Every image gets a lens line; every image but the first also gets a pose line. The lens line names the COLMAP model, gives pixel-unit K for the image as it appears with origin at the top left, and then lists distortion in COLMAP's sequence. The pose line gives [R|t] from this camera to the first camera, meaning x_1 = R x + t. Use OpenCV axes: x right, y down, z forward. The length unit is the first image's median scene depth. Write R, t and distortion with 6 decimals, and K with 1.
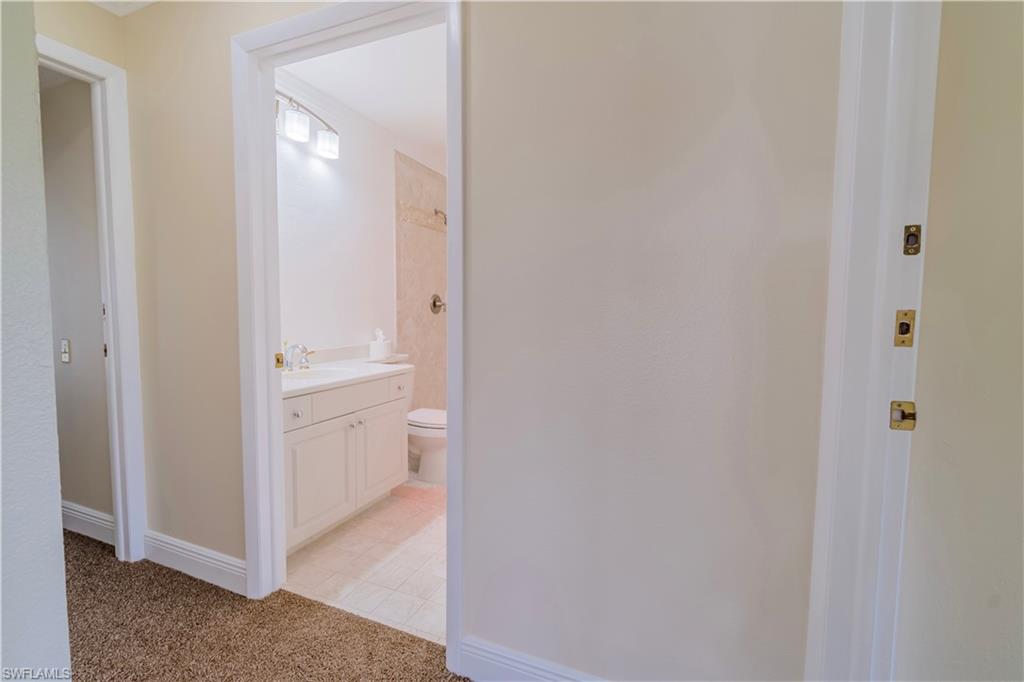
lens RADIAL K [[449.5, 0, 510.4], [0, 449.5, 335.4], [0, 0, 1]] dist [-0.003216, 0.001193]
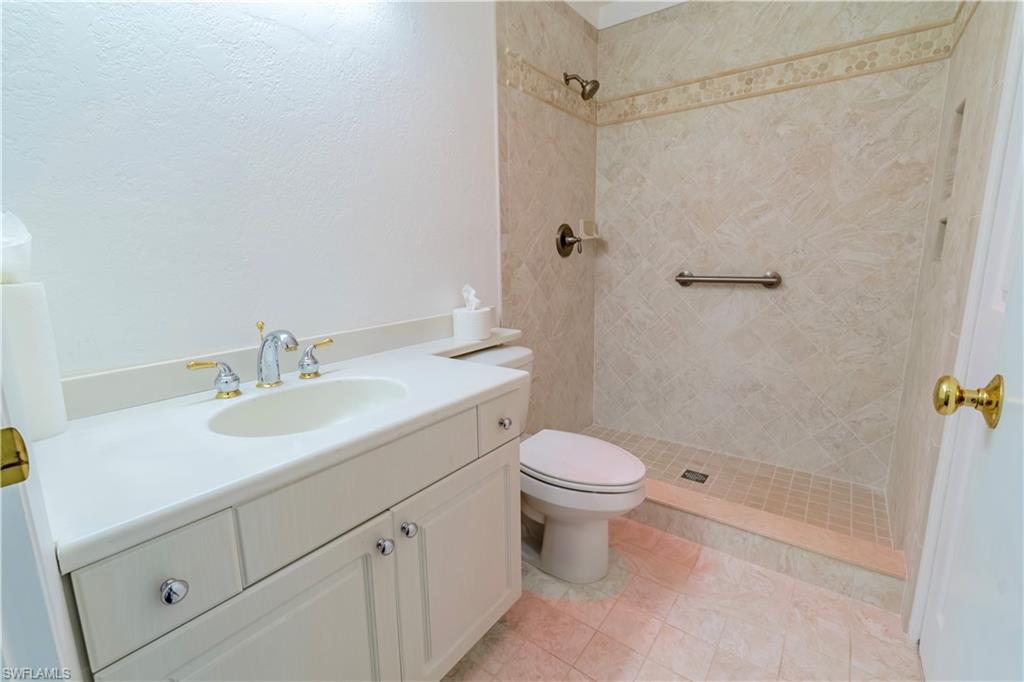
lens RADIAL K [[449.5, 0, 511.2], [0, 449.5, 343.3], [0, 0, 1]] dist [-0.003216, 0.001193]
pose [[0.969985, 0.025541, -0.241820, -0.097980], [0.008331, 0.990394, 0.138021, -0.018848], [0.243023, -0.135892, 0.960455, 0.433446]]
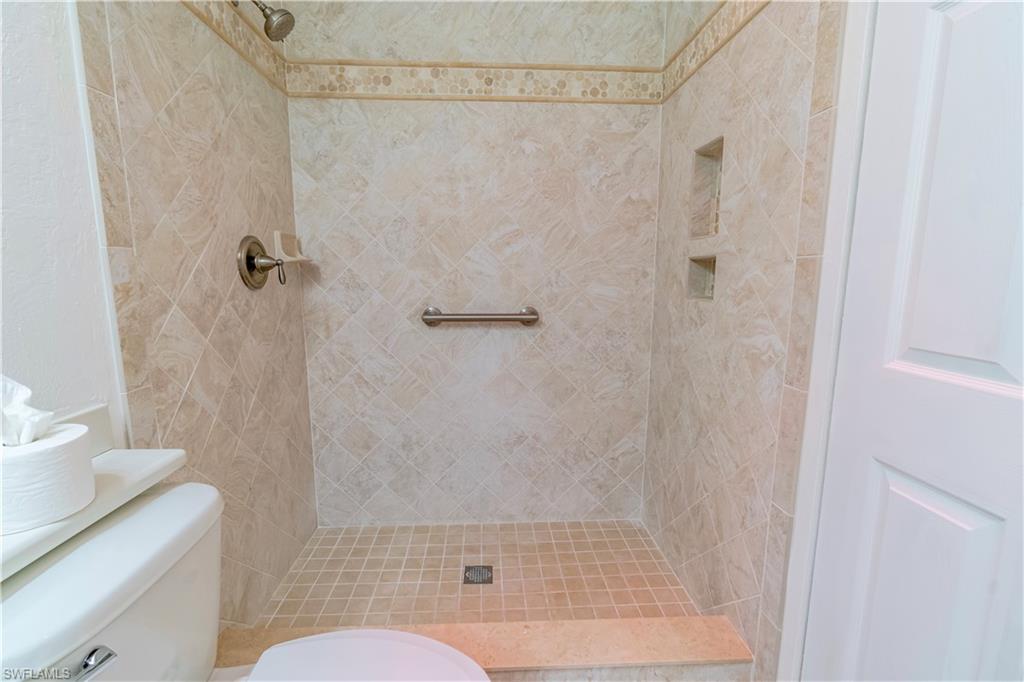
lens RADIAL K [[449.5, 0, 508.1], [0, 449.5, 342.1], [0, 0, 1]] dist [-0.003216, 0.001193]
pose [[0.907004, -0.066500, 0.415837, -0.153048], [0.026725, 0.994552, 0.100756, -0.042024], [-0.420272, -0.080273, 0.903840, 0.657264]]
